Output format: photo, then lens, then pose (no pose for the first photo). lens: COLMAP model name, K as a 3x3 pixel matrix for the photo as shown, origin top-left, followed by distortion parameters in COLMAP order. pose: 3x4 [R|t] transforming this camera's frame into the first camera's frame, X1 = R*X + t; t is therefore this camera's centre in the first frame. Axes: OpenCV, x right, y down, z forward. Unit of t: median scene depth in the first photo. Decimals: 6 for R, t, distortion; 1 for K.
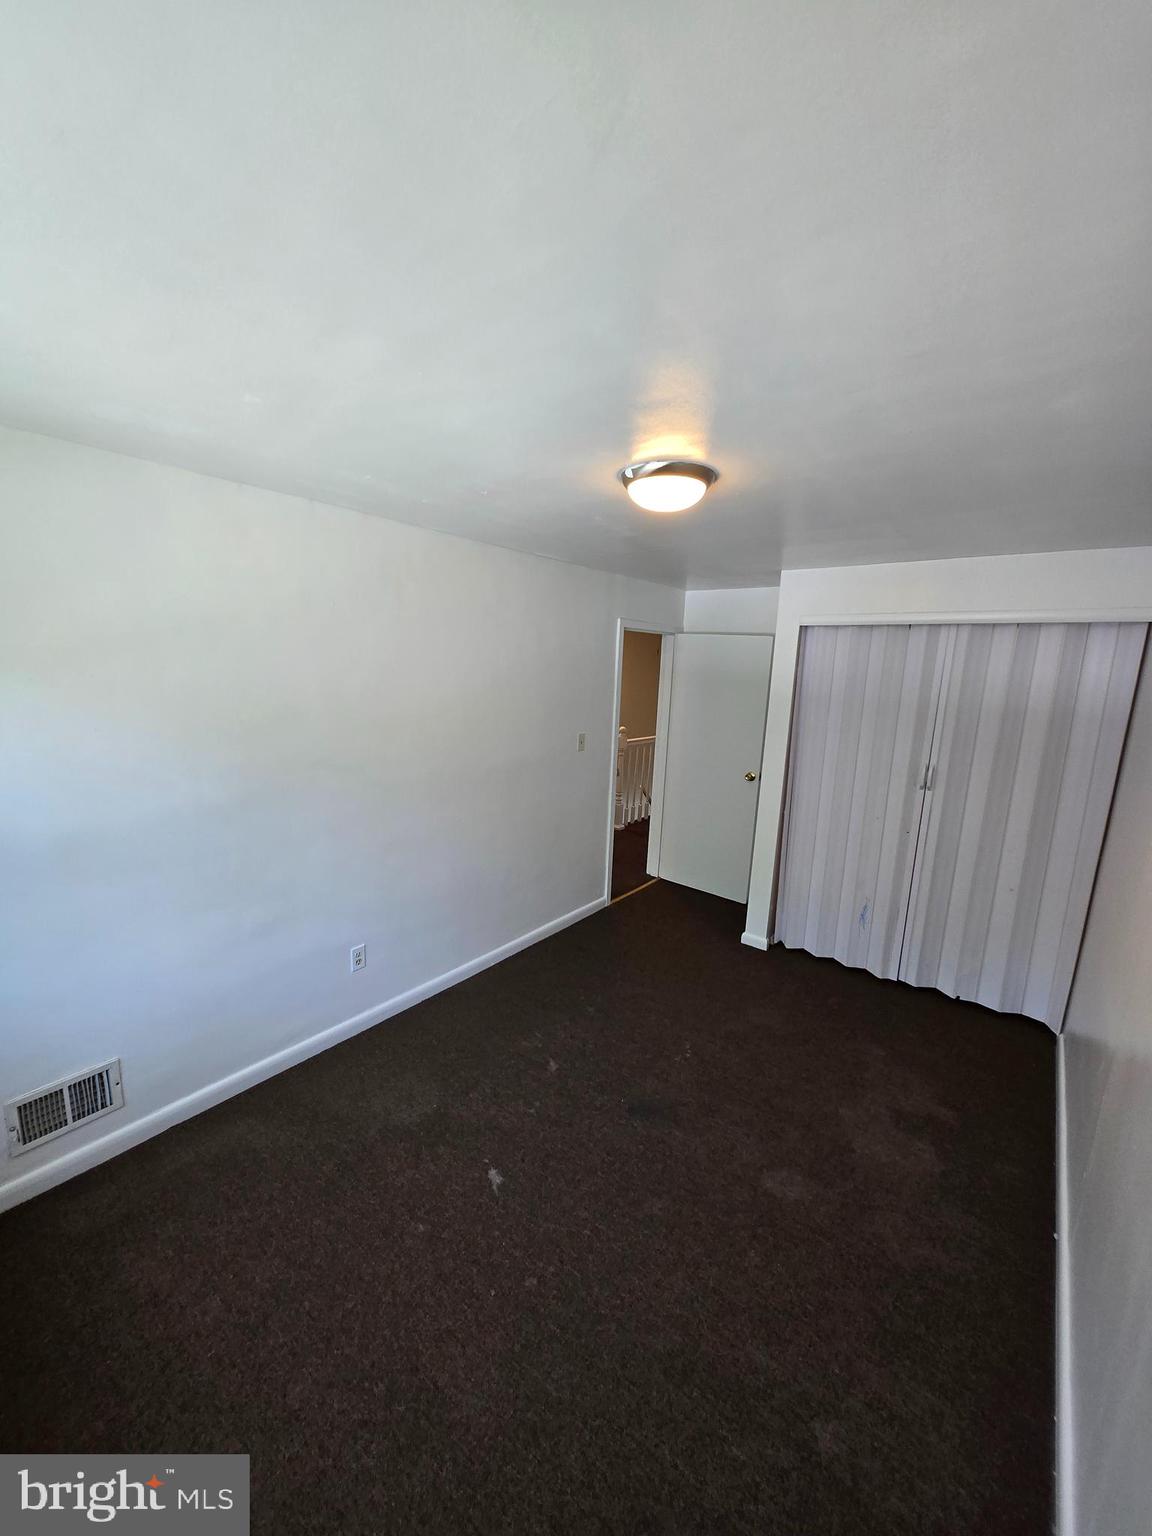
lens RADIAL K [[602.7, 0, 576.6], [0, 602.7, 767.2], [0, 0, 1]] dist [0.003947, 0.000025]
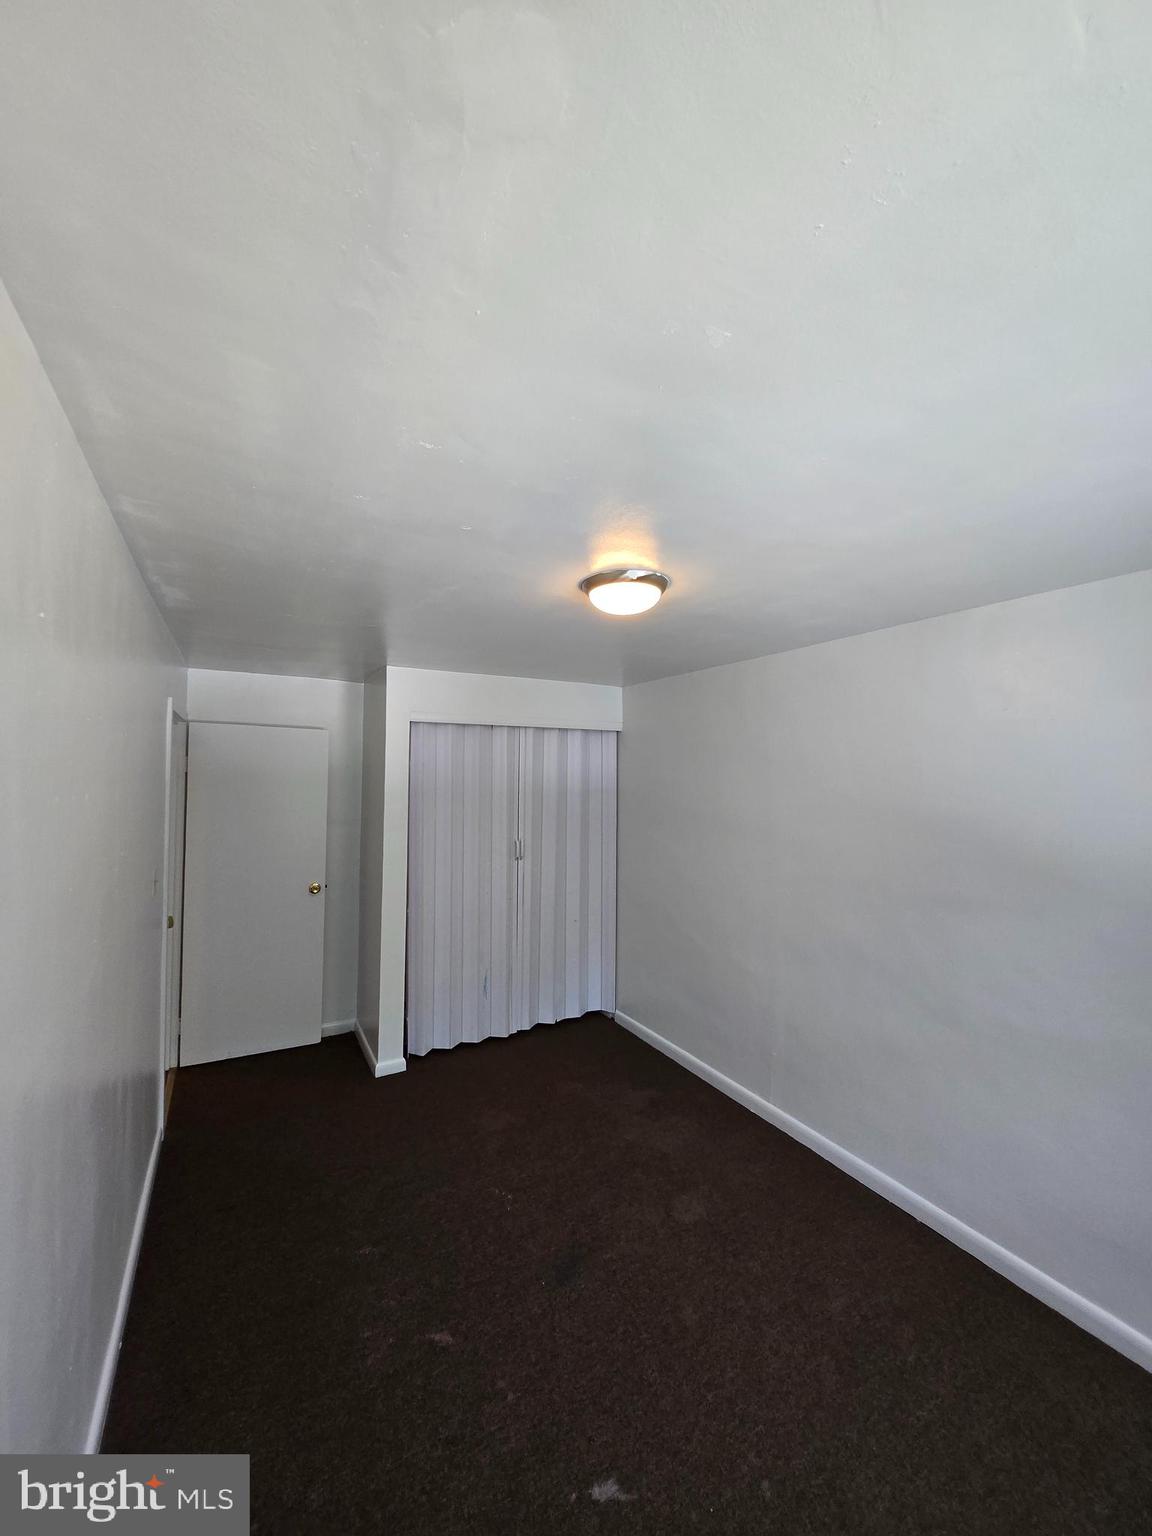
lens RADIAL K [[602.7, 0, 579.3], [0, 602.7, 773.3], [0, 0, 1]] dist [0.003947, 0.000025]
pose [[0.371921, -0.026770, 0.927878, -0.493454], [0.165560, 0.985470, -0.037929, -0.067905], [-0.913381, 0.167726, 0.370950, 0.409494]]
